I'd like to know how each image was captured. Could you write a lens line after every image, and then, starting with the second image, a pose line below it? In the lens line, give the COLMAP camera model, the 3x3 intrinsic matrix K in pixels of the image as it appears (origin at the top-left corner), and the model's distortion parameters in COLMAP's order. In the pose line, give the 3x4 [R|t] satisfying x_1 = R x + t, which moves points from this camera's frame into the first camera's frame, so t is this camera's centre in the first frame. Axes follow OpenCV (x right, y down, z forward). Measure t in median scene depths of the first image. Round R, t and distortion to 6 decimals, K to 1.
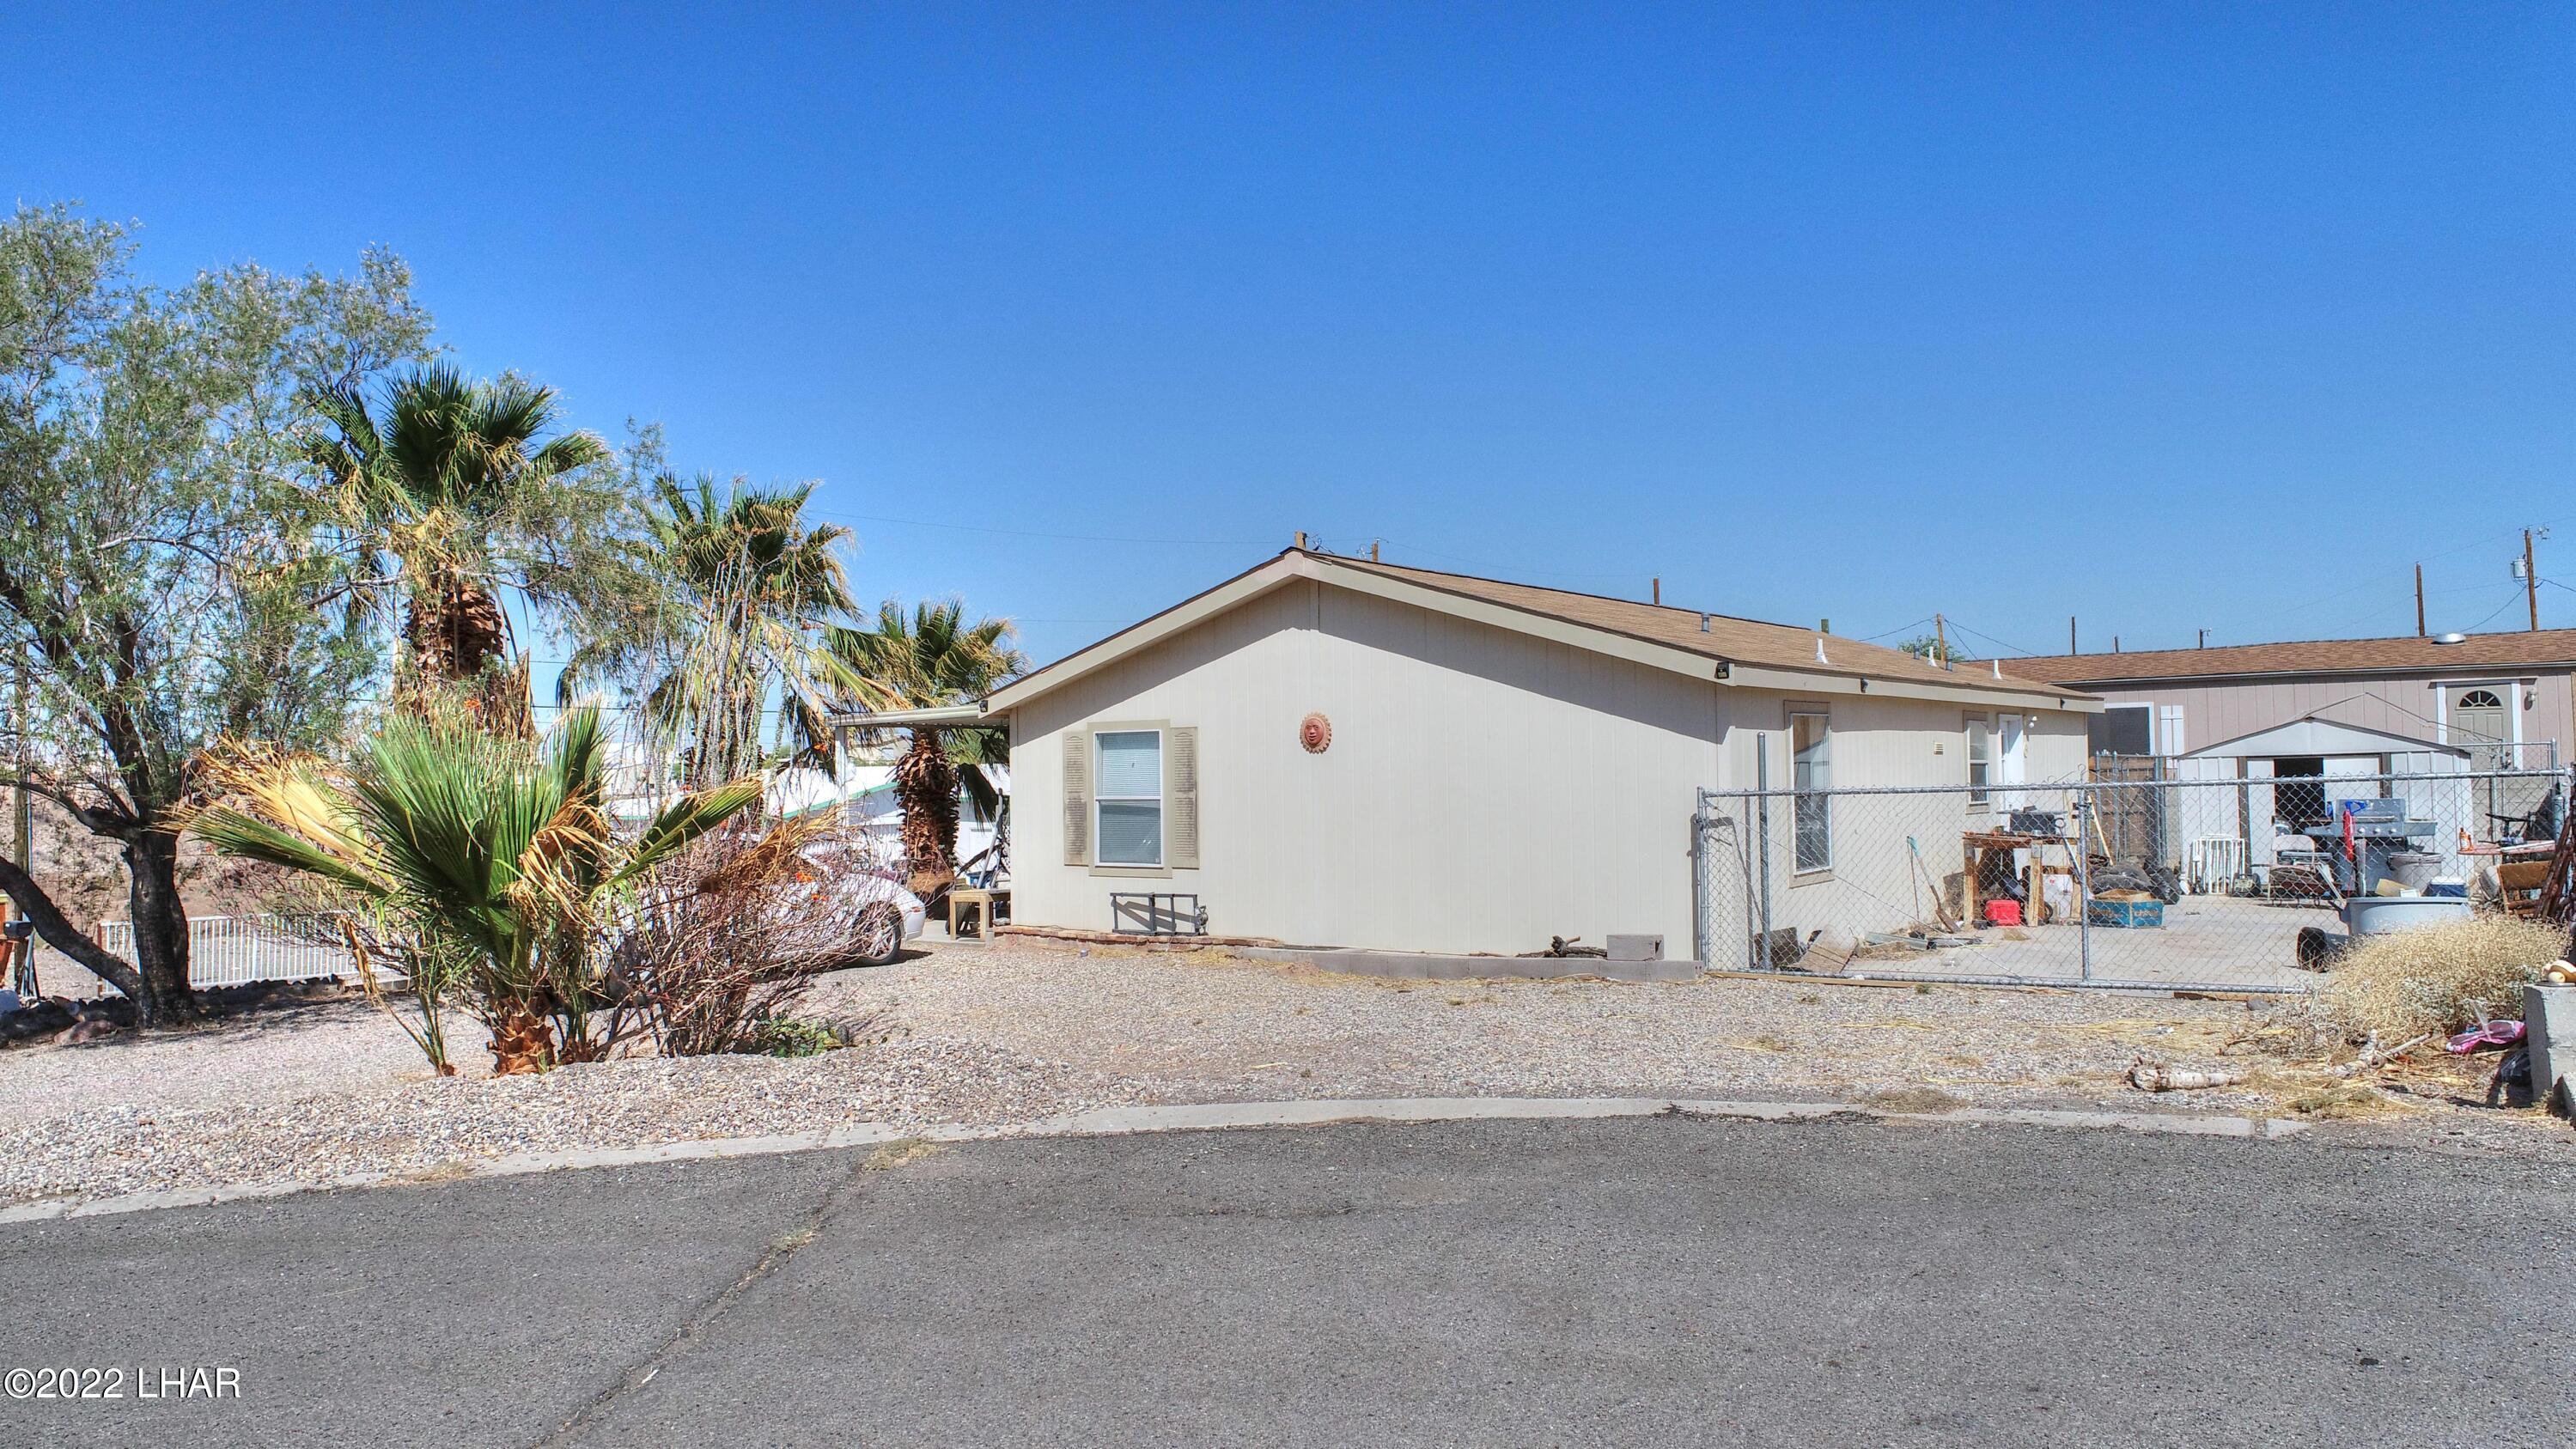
lens RADIAL K [[1861.7, 0, 1289.7], [0, 1861.7, 727.3], [0, 0, 1]] dist [-0.009205, -0.000937]
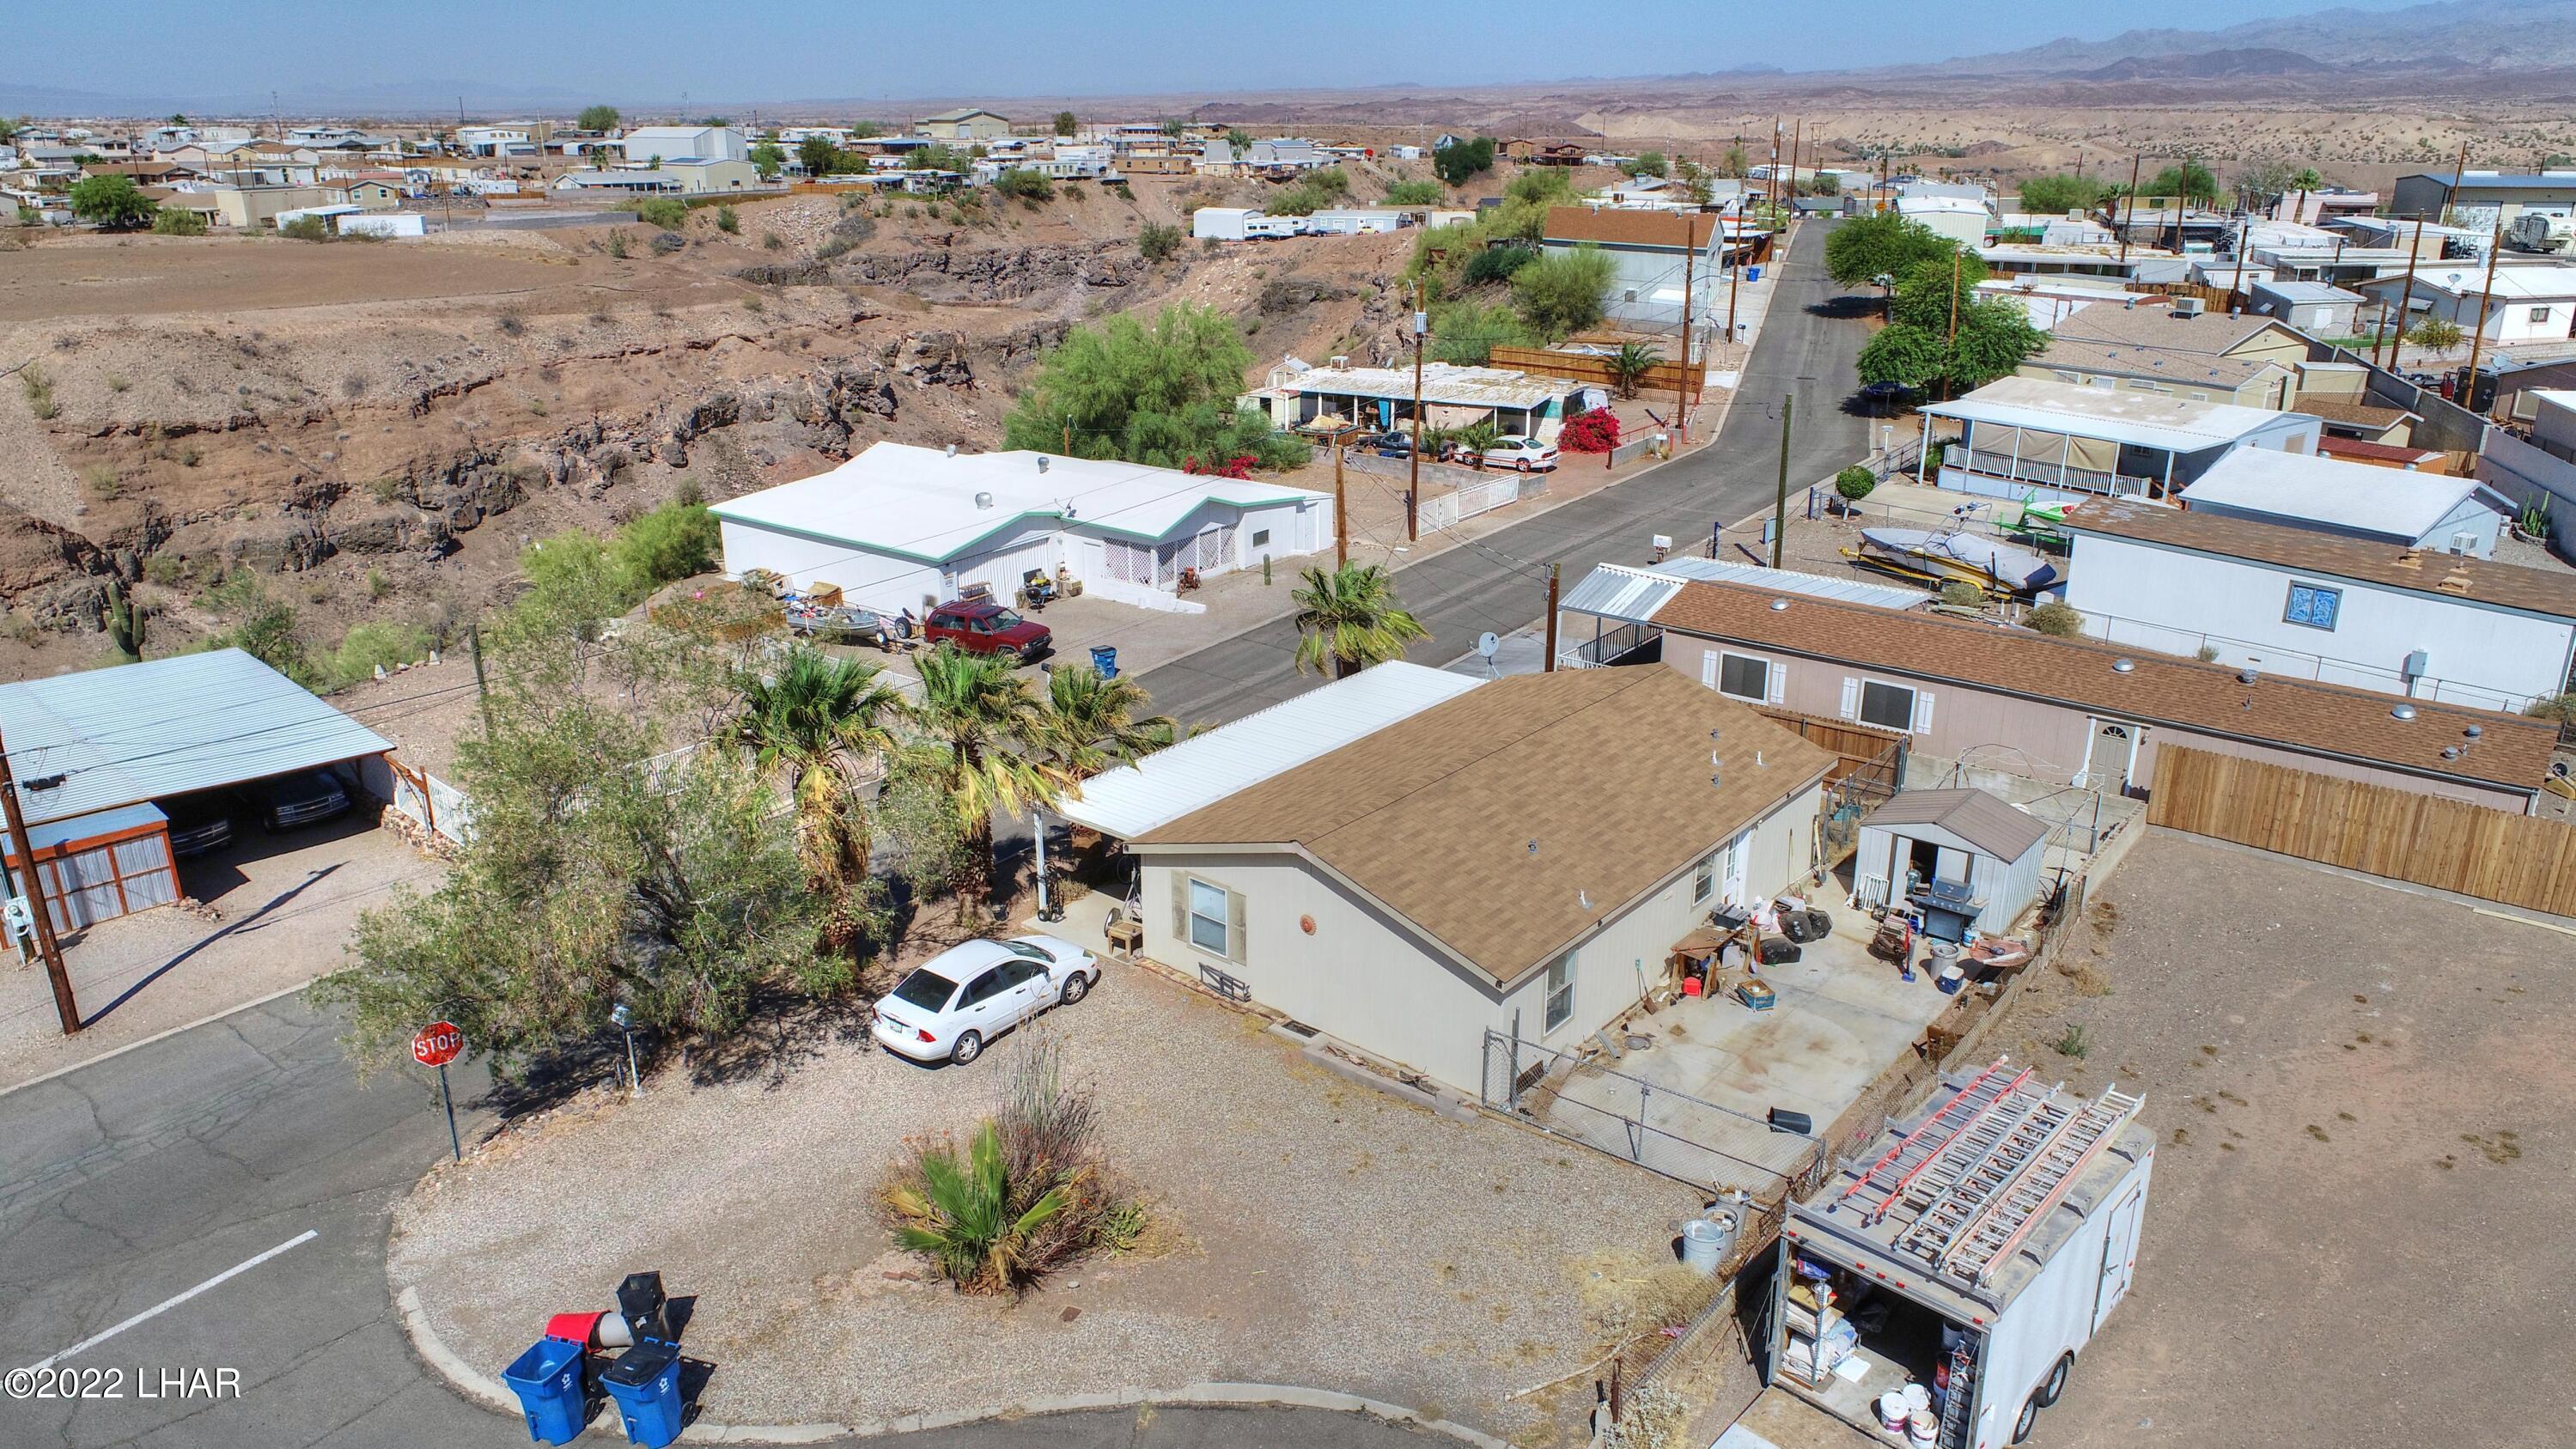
lens RADIAL K [[1861.7, 0, 1288.2], [0, 1861.7, 725.2], [0, 0, 1]] dist [-0.009205, -0.000937]
pose [[0.998360, 0.040164, -0.040797, 0.056661], [-0.023237, 0.935560, 0.352402, -0.766032], [0.052322, -0.350876, 0.934959, -0.618081]]
